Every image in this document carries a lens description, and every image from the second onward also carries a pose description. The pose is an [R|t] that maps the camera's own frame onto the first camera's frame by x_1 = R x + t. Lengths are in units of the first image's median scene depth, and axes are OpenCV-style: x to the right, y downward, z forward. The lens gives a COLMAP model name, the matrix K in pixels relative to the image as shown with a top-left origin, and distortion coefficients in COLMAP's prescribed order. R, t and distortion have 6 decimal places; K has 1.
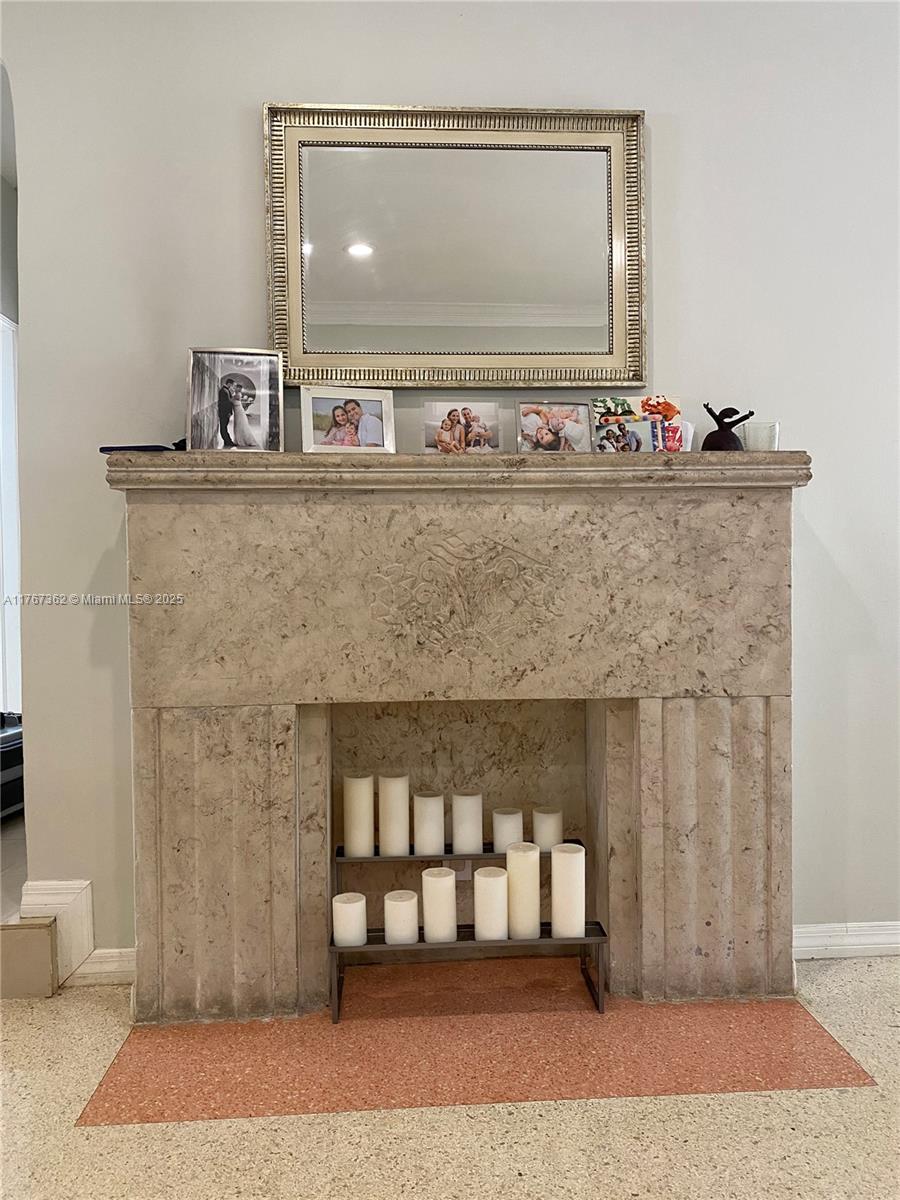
lens RADIAL K [[913.2, 0, 456.1], [0, 913.2, 598.6], [0, 0, 1]] dist [0.051136, -0.059268]
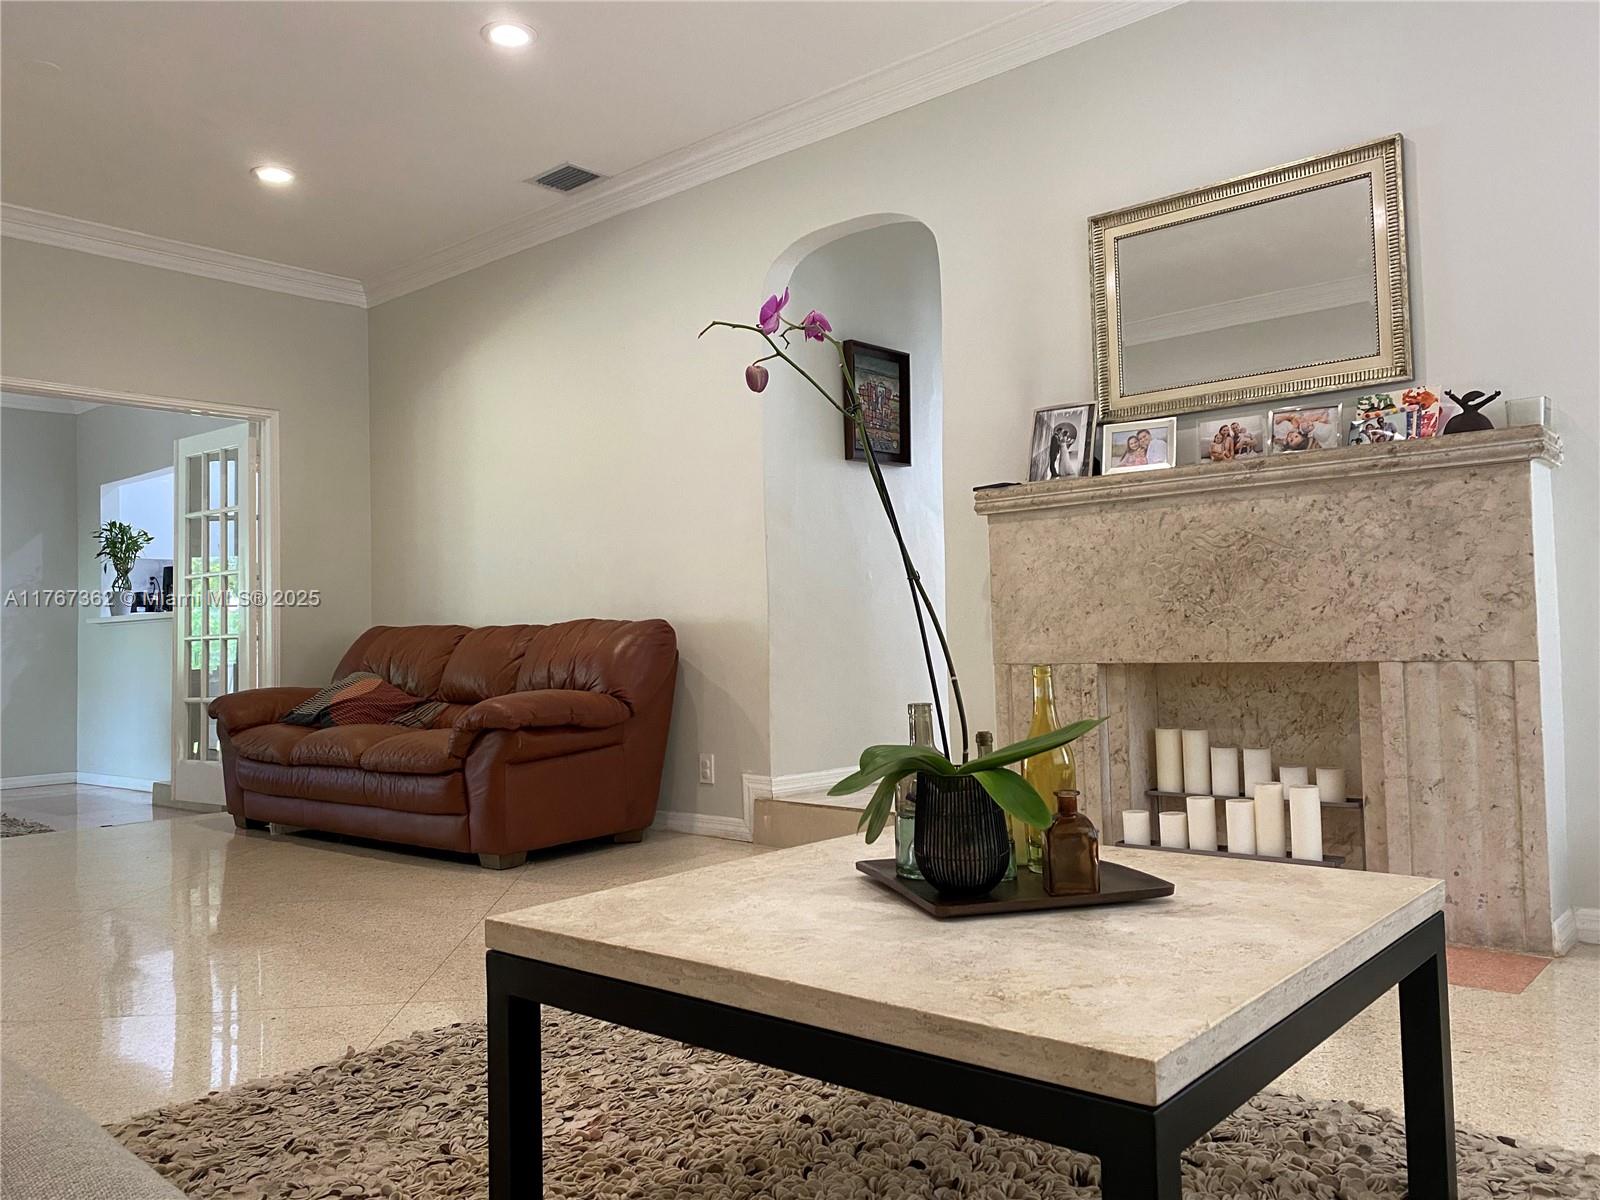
lens RADIAL K [[1217.6, 0, 792.2], [0, 1217.6, 603.0], [0, 0, 1]] dist [0.051136, -0.059268]
pose [[0.714339, -0.029530, -0.699176, 0.738068], [0.001328, 0.999165, -0.040843, 0.097016], [0.699798, 0.028247, 0.713782, -0.574877]]
